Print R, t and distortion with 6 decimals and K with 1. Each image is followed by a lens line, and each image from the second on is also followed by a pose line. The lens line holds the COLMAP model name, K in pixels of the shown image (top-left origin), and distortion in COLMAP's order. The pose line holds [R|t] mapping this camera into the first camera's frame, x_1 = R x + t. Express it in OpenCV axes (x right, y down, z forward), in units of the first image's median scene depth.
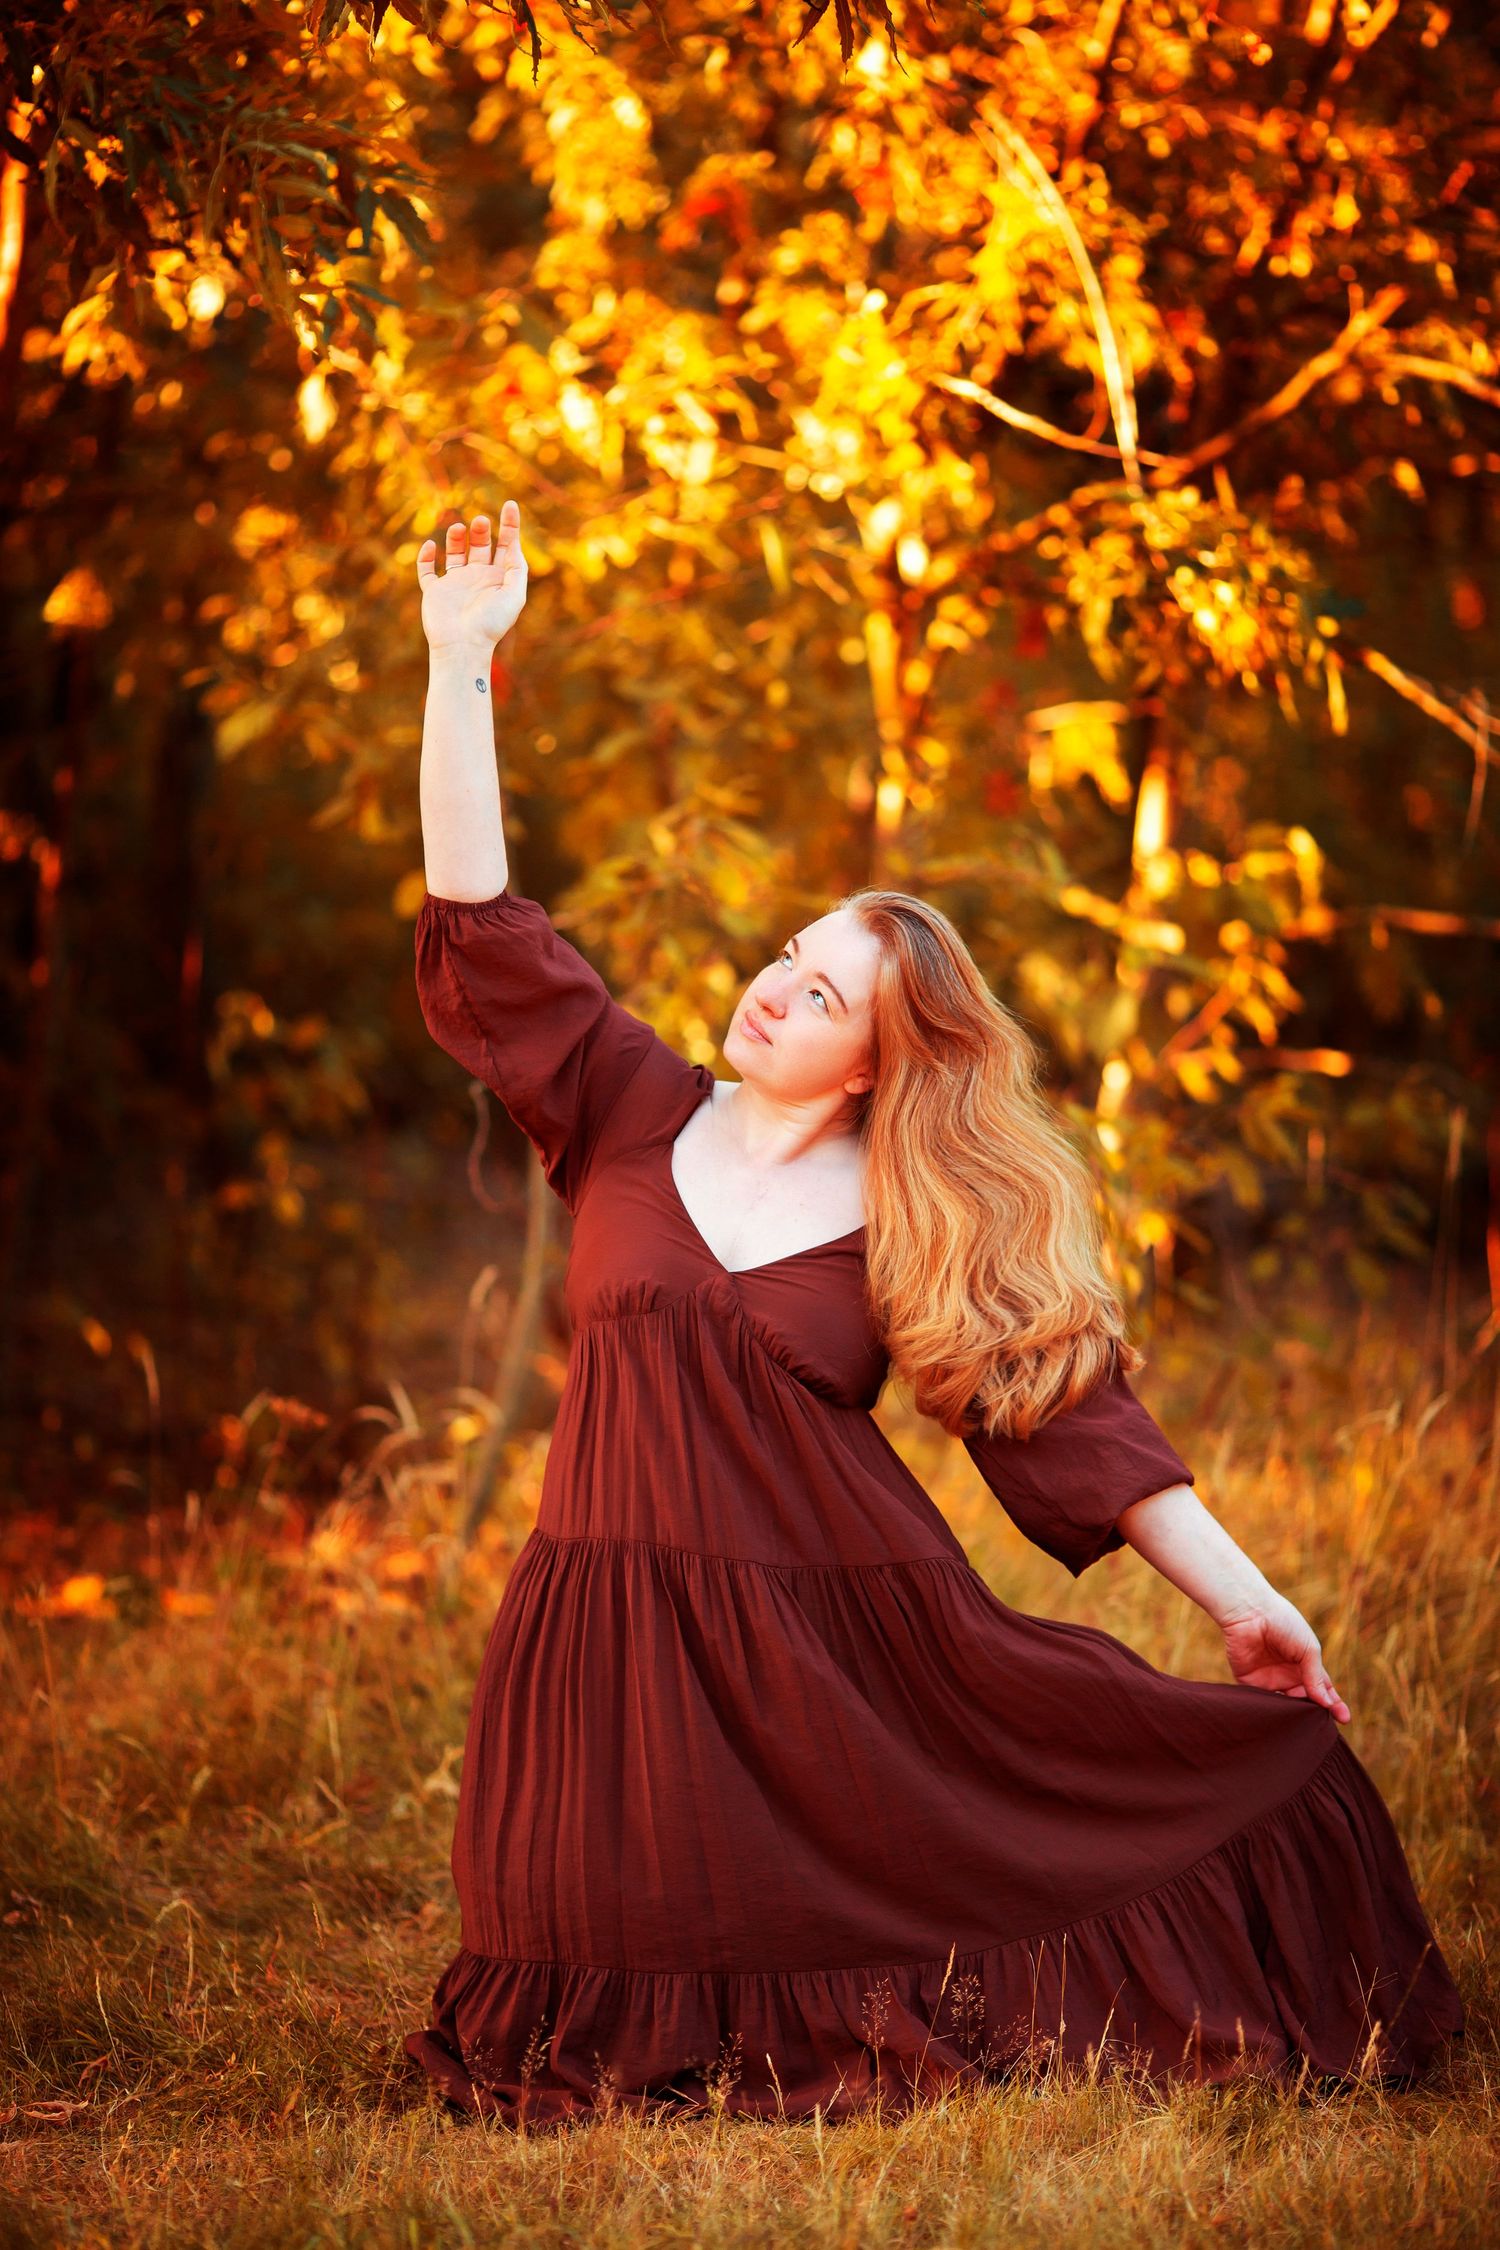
lens RADIAL K [[8155.2, 0, 750.0], [0, 8155.2, 1125.0], [0, 0, 1]] dist [0.028029, 2.814624]
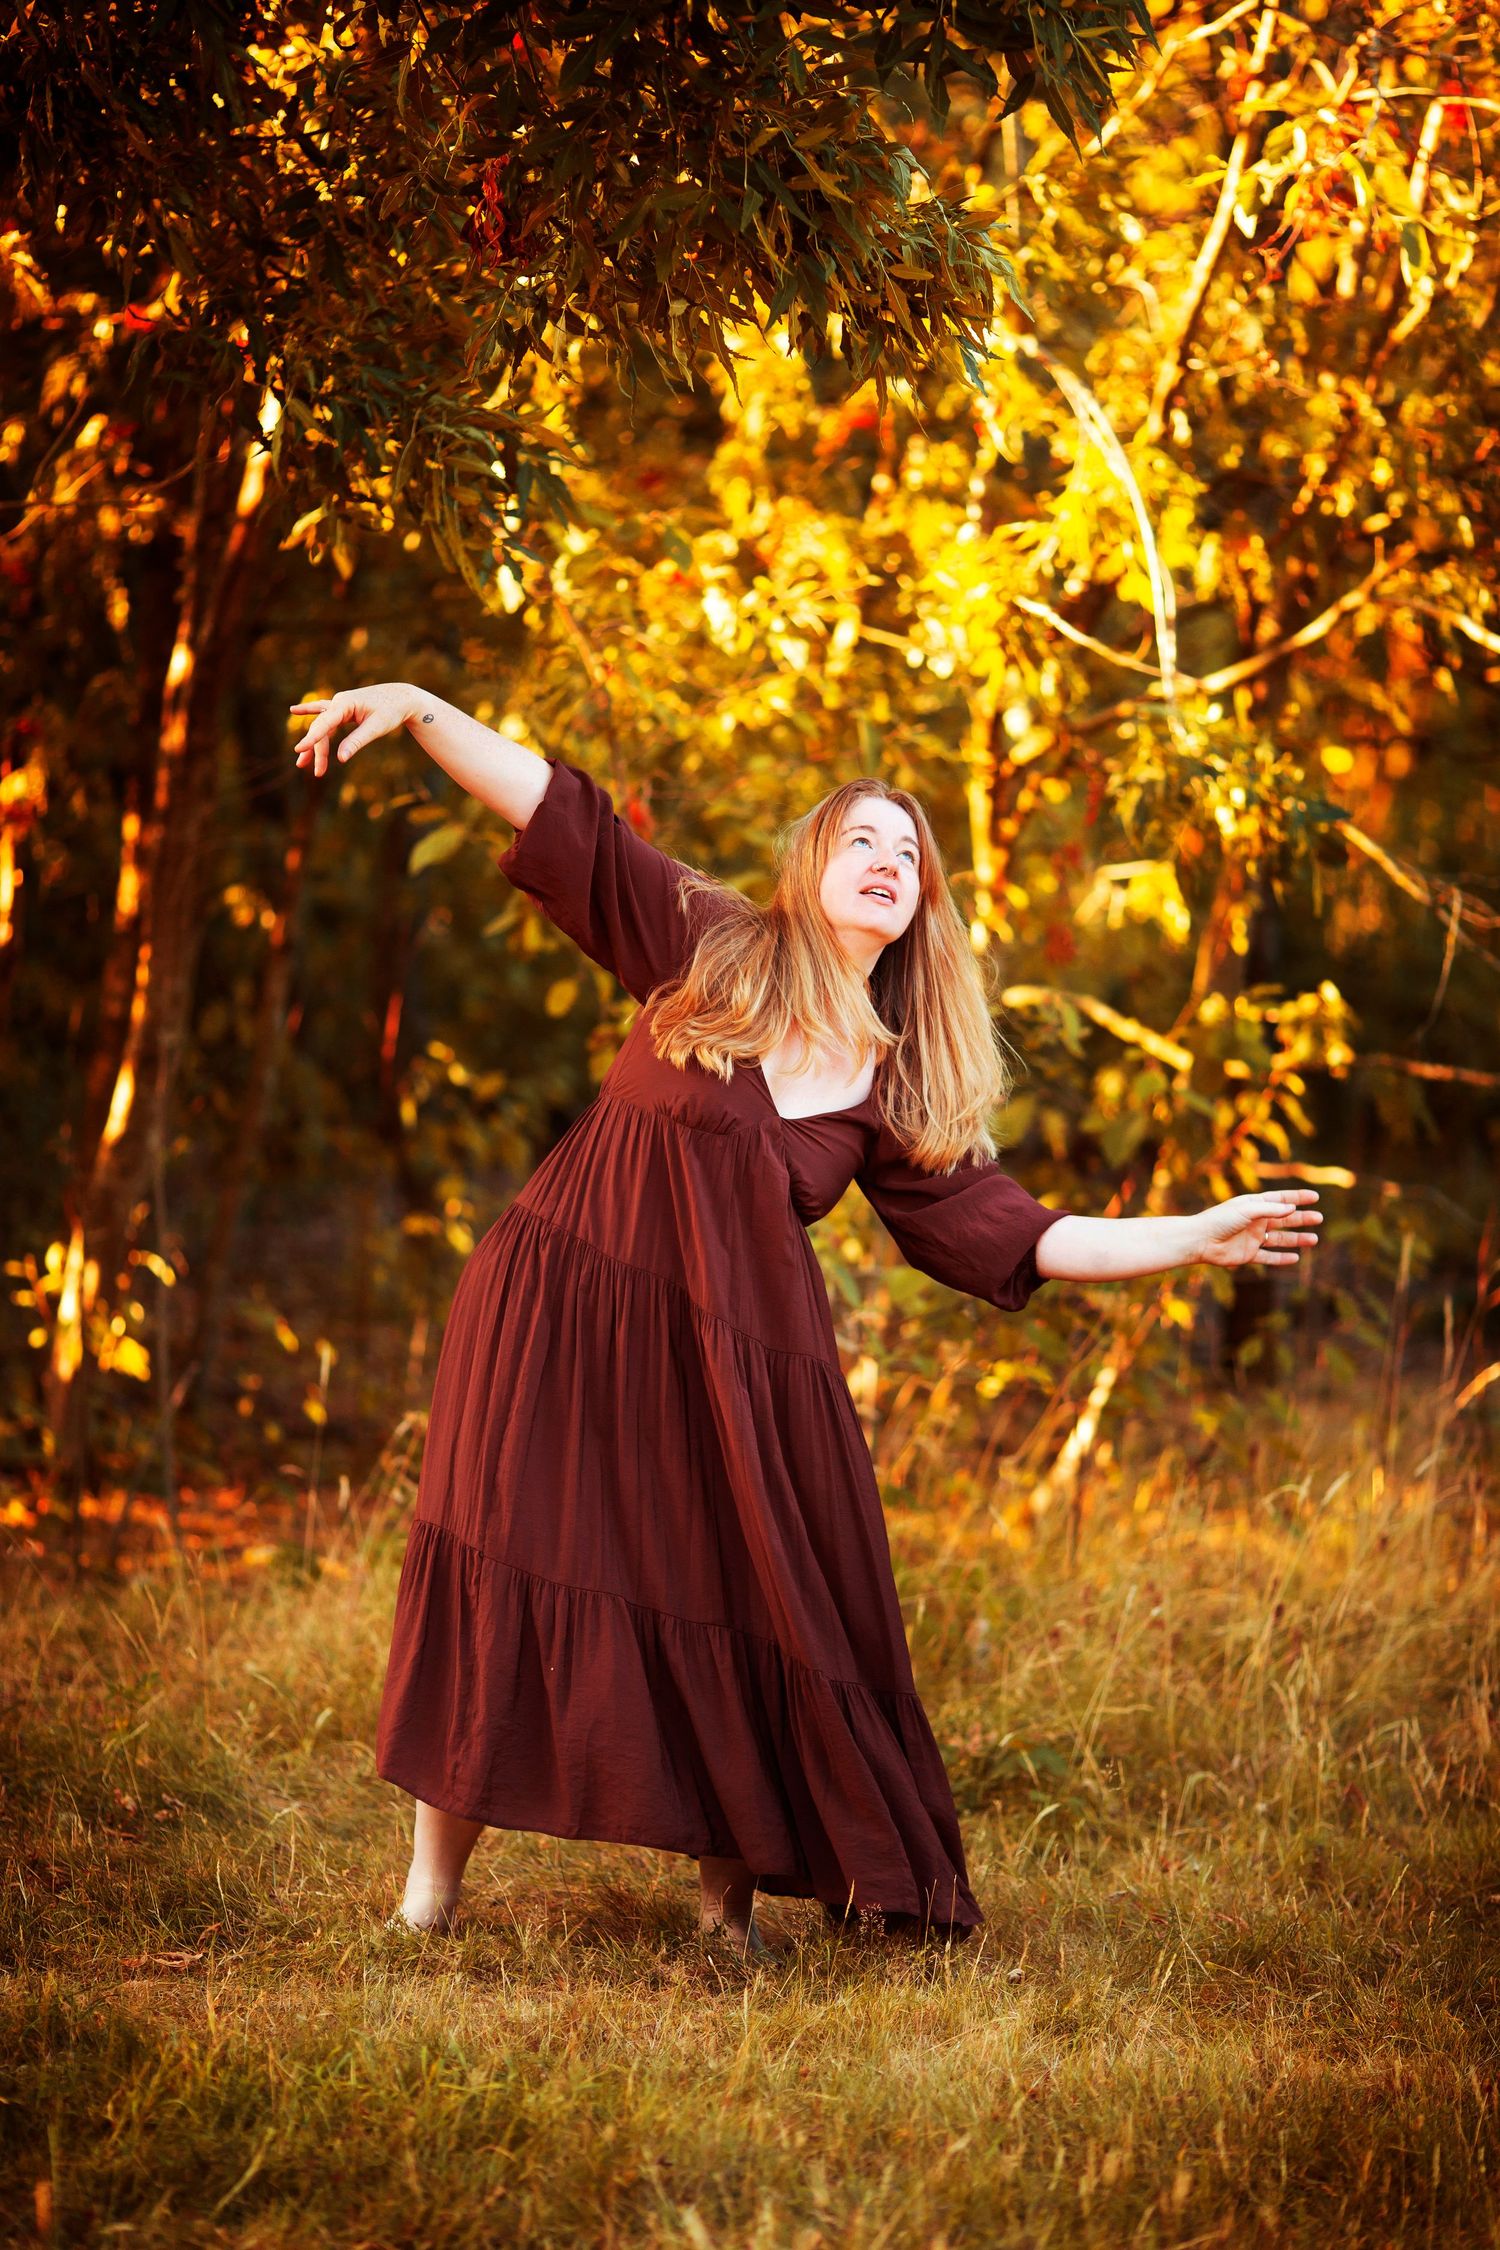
lens RADIAL K [[8155.2, 0, 750.0], [0, 8155.2, 1125.0], [0, 0, 1]] dist [0.028029, 2.814624]
pose [[0.997517, 0.061963, -0.033488, 0.029013], [-0.061914, 0.998078, 0.002479, -0.014684], [0.033577, -0.000400, 0.999436, -0.207861]]
